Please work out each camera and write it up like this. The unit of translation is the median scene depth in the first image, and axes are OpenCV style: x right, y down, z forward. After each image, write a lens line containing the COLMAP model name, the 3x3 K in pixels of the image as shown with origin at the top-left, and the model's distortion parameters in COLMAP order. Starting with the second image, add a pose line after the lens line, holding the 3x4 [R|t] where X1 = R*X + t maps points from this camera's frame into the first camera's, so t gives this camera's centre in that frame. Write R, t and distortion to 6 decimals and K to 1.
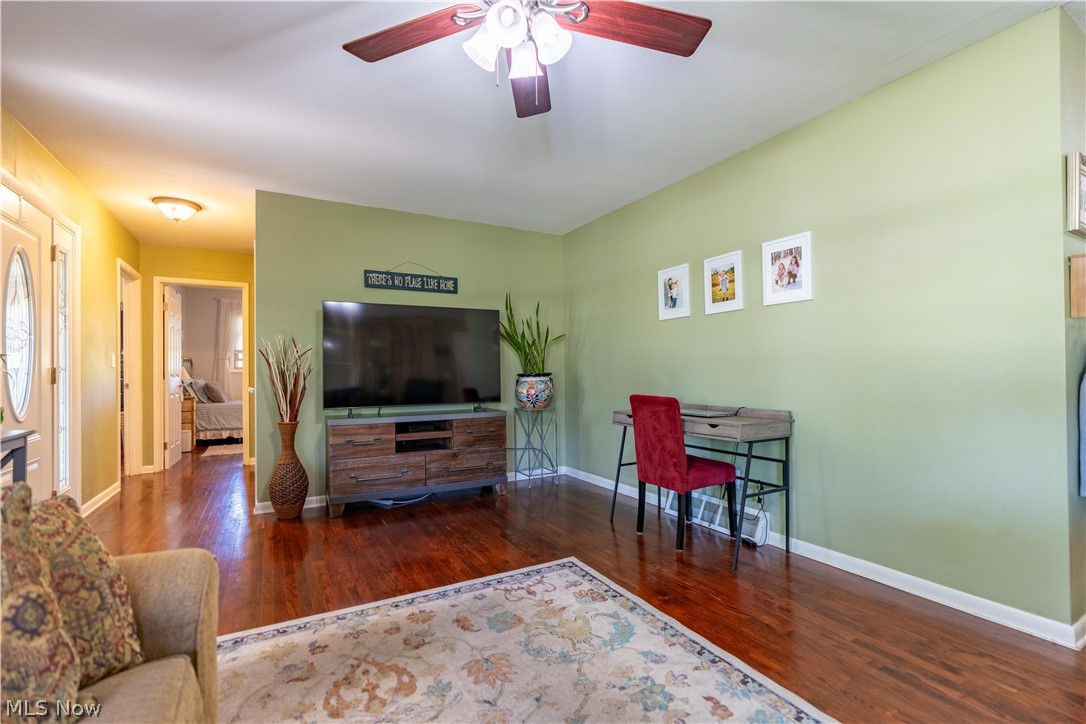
lens RADIAL K [[489.6, 0, 547.0], [0, 489.6, 364.9], [0, 0, 1]] dist [-0.007808, 0.000420]
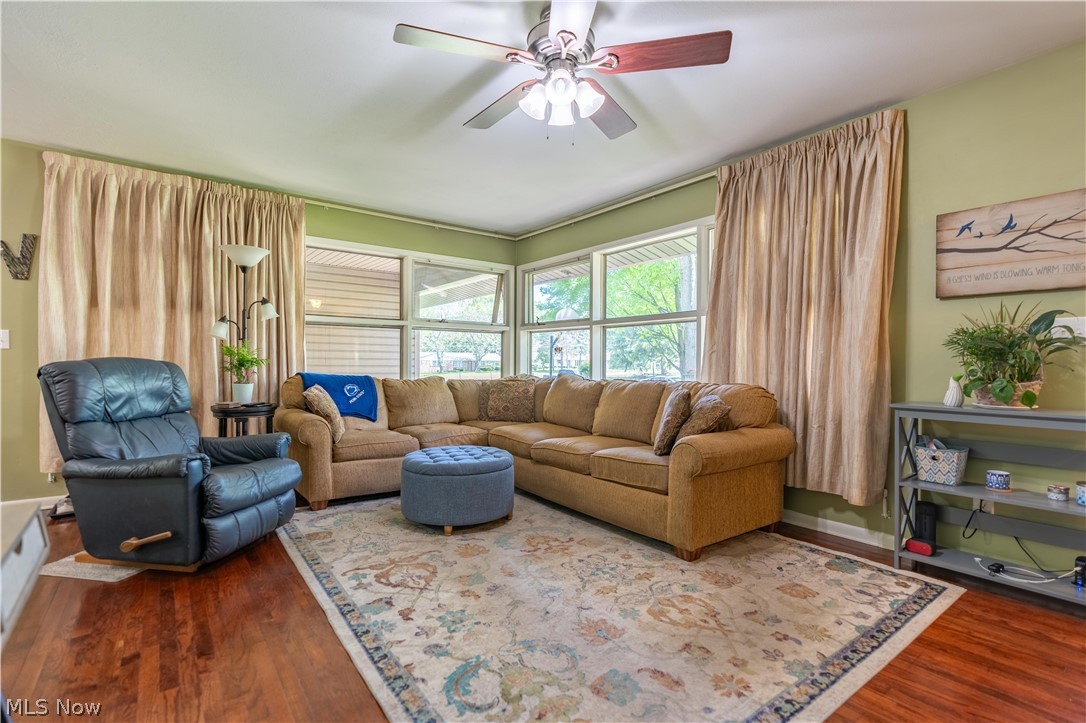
lens RADIAL K [[503.9, 0, 547.6], [0, 503.9, 362.7], [0, 0, 1]] dist [-0.003785, -0.000129]
pose [[-0.990065, 0.001820, -0.140596, 0.079922], [0.002780, 0.999974, -0.006631, 0.023026], [0.140580, -0.006956, -0.990045, 1.137793]]
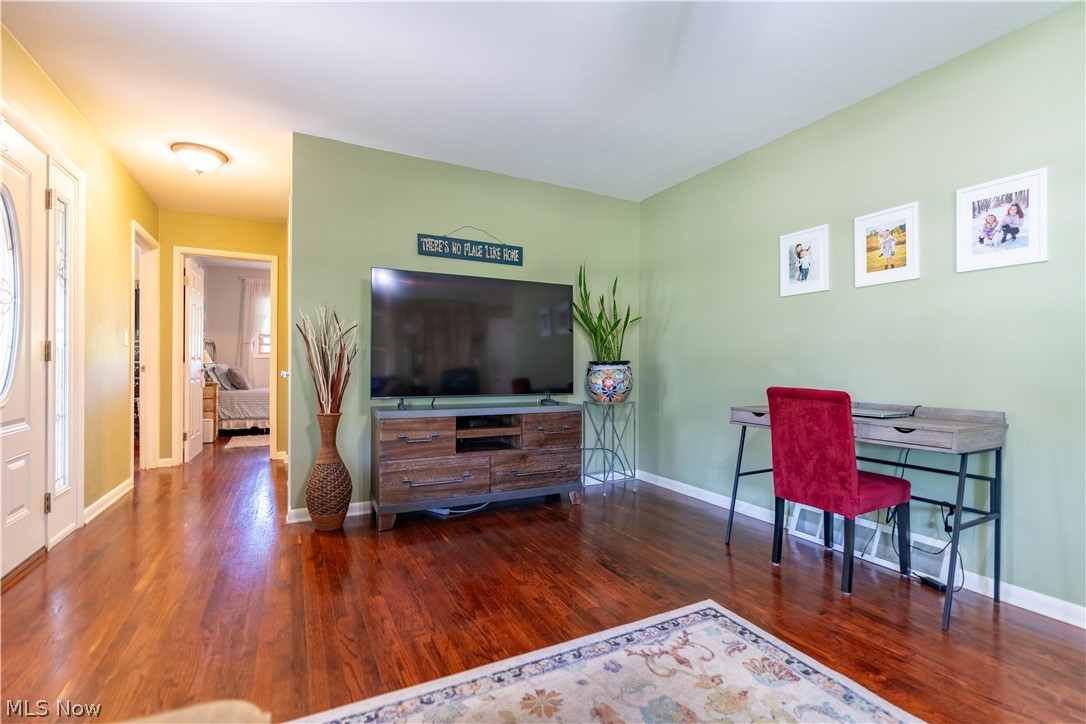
lens RADIAL K [[489.6, 0, 547.0], [0, 489.6, 364.9], [0, 0, 1]] dist [-0.007808, 0.000420]
pose [[0.999407, 0.016491, -0.030242, -0.157577], [-0.016123, 0.999793, 0.012378, 0.021736], [0.030440, -0.011883, 0.999466, 0.212834]]
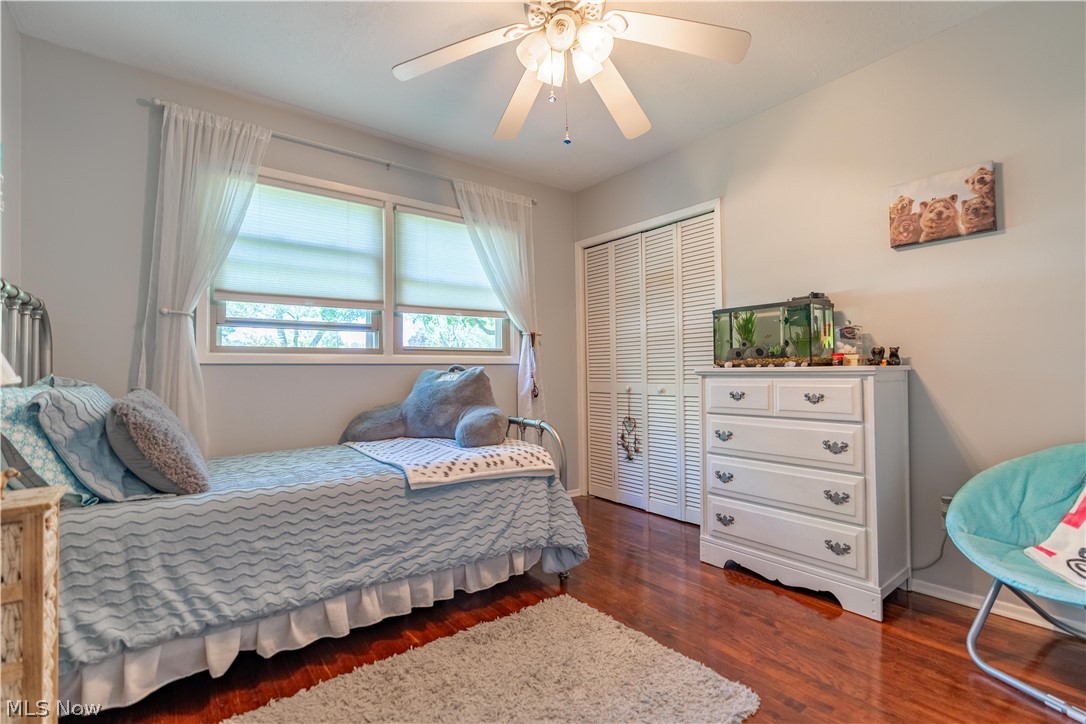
lens RADIAL K [[489.6, 0, 547.0], [0, 489.6, 364.9], [0, 0, 1]] dist [-0.007808, 0.000420]
pose [[0.988730, -0.002371, 0.149692, -1.235765], [0.003577, 0.999963, -0.007788, 0.049860], [-0.149668, 0.008235, 0.988702, 1.727695]]
